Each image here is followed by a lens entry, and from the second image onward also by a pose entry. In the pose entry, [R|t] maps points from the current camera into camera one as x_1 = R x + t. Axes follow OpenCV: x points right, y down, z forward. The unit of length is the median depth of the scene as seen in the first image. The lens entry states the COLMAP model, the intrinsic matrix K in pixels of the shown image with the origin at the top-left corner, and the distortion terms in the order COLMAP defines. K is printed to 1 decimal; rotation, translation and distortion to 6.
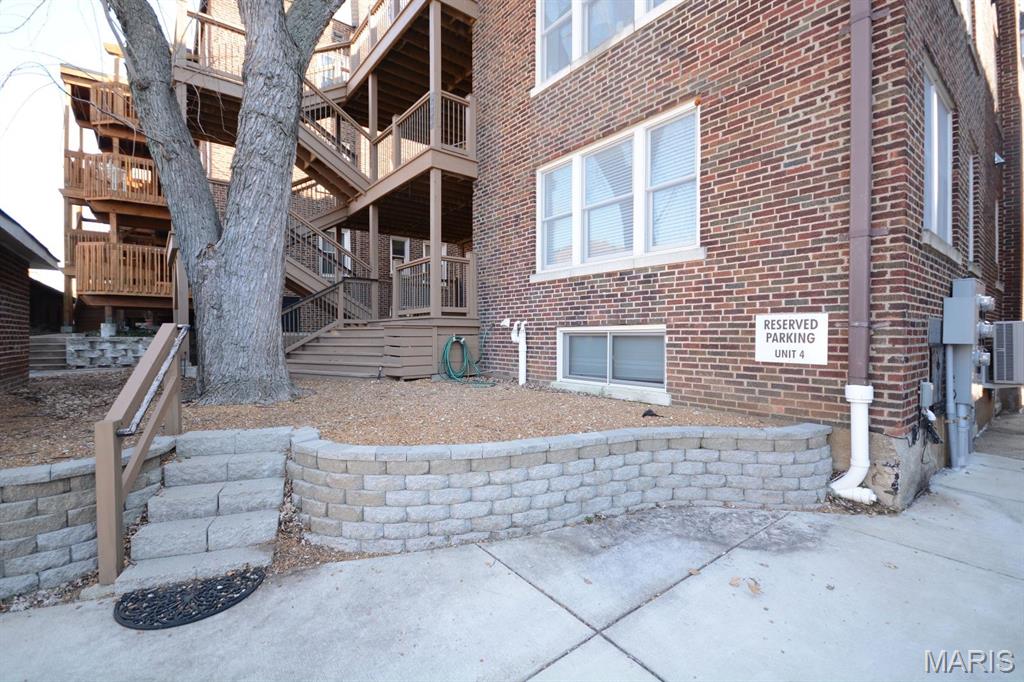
lens RADIAL K [[451.2, 0, 512.0], [0, 451.2, 341.0], [0, 0, 1]] dist [-0.002081, -0.000505]
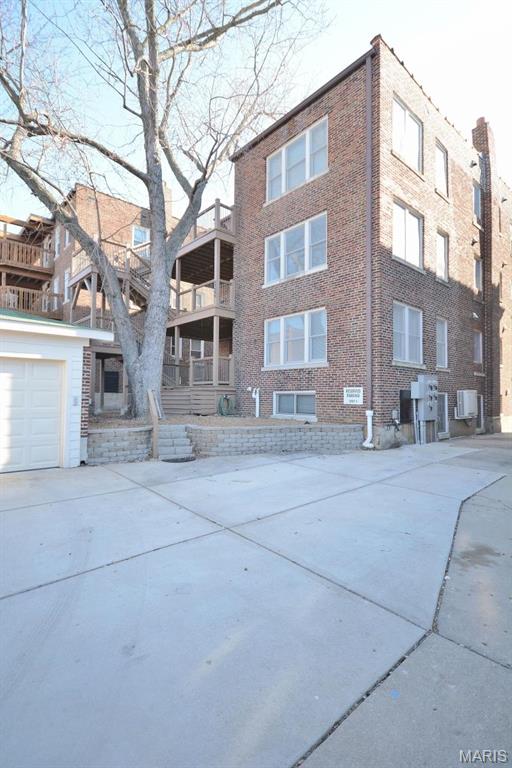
lens RADIAL K [[377.9, 0, 256.0], [0, 377.9, 384.0], [0, 0, 1]] dist [-0.000373, -0.000005]
pose [[0.998276, 0.009928, 0.057848, -0.140276], [-0.007105, 0.998783, -0.048796, 0.037867], [-0.058262, 0.048301, 0.997132, -1.280571]]
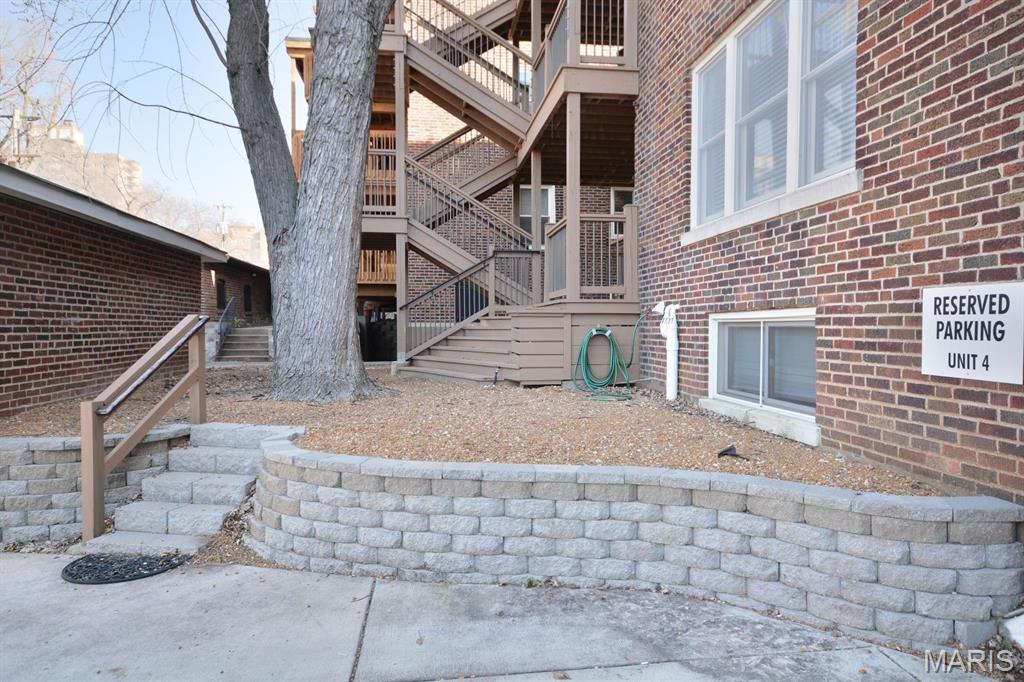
lens RADIAL K [[680.3, 0, 512.0], [0, 680.3, 341.0], [0, 0, 1]] dist [-0.008757, 0.040873]
pose [[0.853920, 0.010678, -0.520294, 0.524746], [-0.006238, 0.999928, 0.010284, 0.000126], [0.520366, -0.005536, 0.853925, 0.045704]]
